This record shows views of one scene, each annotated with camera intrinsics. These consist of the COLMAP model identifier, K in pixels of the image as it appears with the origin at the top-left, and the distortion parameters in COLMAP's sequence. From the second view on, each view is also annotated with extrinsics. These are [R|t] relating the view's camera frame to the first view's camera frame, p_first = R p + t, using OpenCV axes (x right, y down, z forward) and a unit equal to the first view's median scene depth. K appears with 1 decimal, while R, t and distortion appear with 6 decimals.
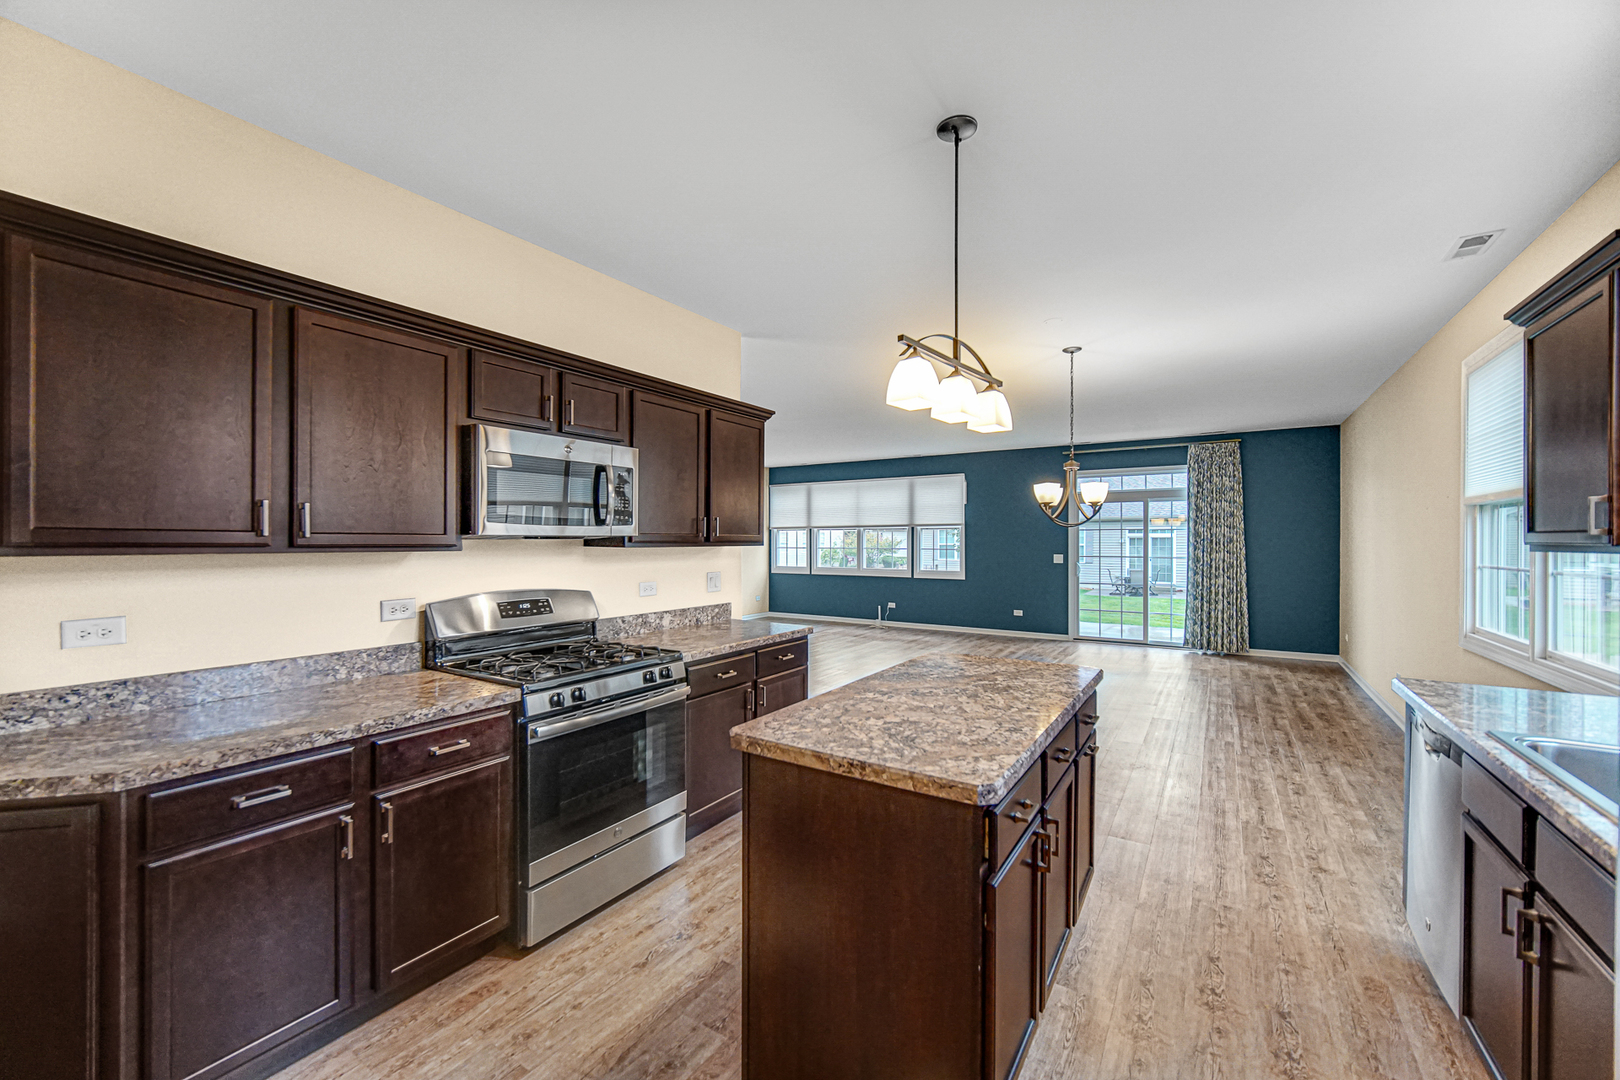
lens RADIAL K [[640.1, 0, 806.2], [0, 640.1, 541.4], [0, 0, 1]] dist [-0.003240, 0.000292]
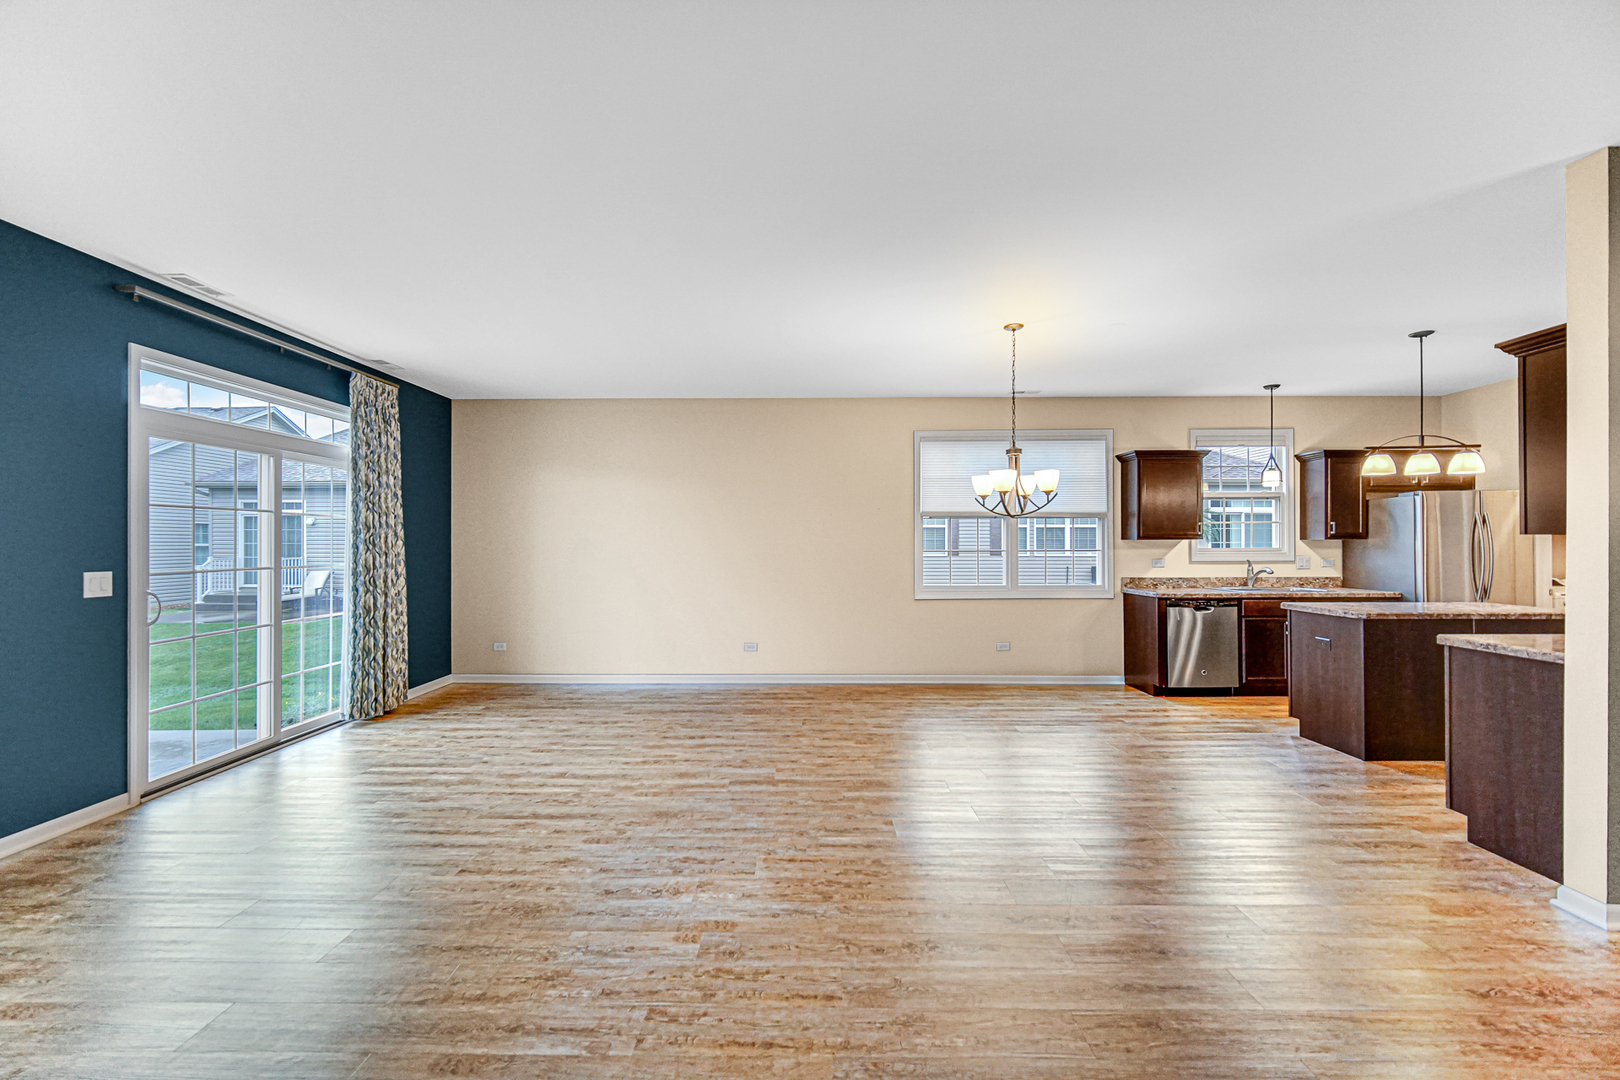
lens RADIAL K [[640.1, 0, 803.6], [0, 640.1, 542.1], [0, 0, 1]] dist [-0.003240, 0.000292]
pose [[-0.531392, 0.003681, 0.847118, -0.118810], [0.002929, 0.999993, -0.002508, 0.007347], [-0.847121, 0.001149, -0.531399, 1.005902]]
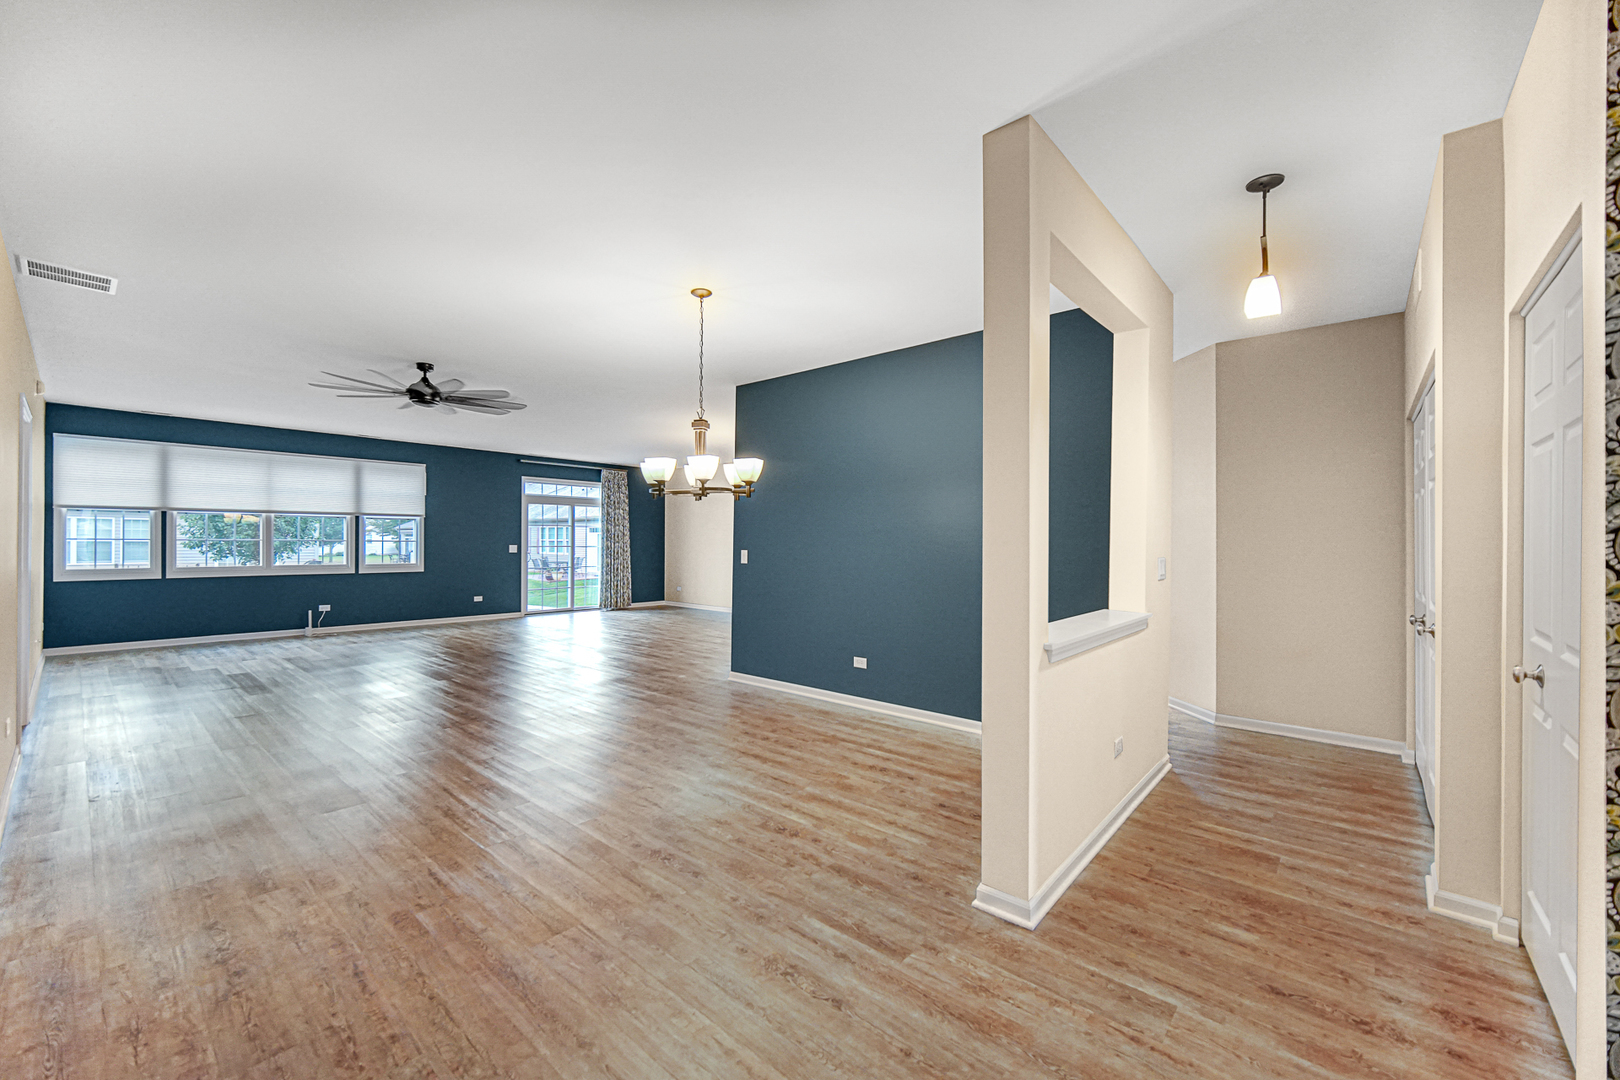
lens RADIAL K [[640.1, 0, 804.0], [0, 640.1, 542.9], [0, 0, 1]] dist [-0.003240, 0.000292]
pose [[0.145420, -0.000396, 0.989370, -0.818664], [-0.003639, 0.999993, 0.000935, 0.015108], [-0.989363, -0.003737, 0.145418, 0.345177]]
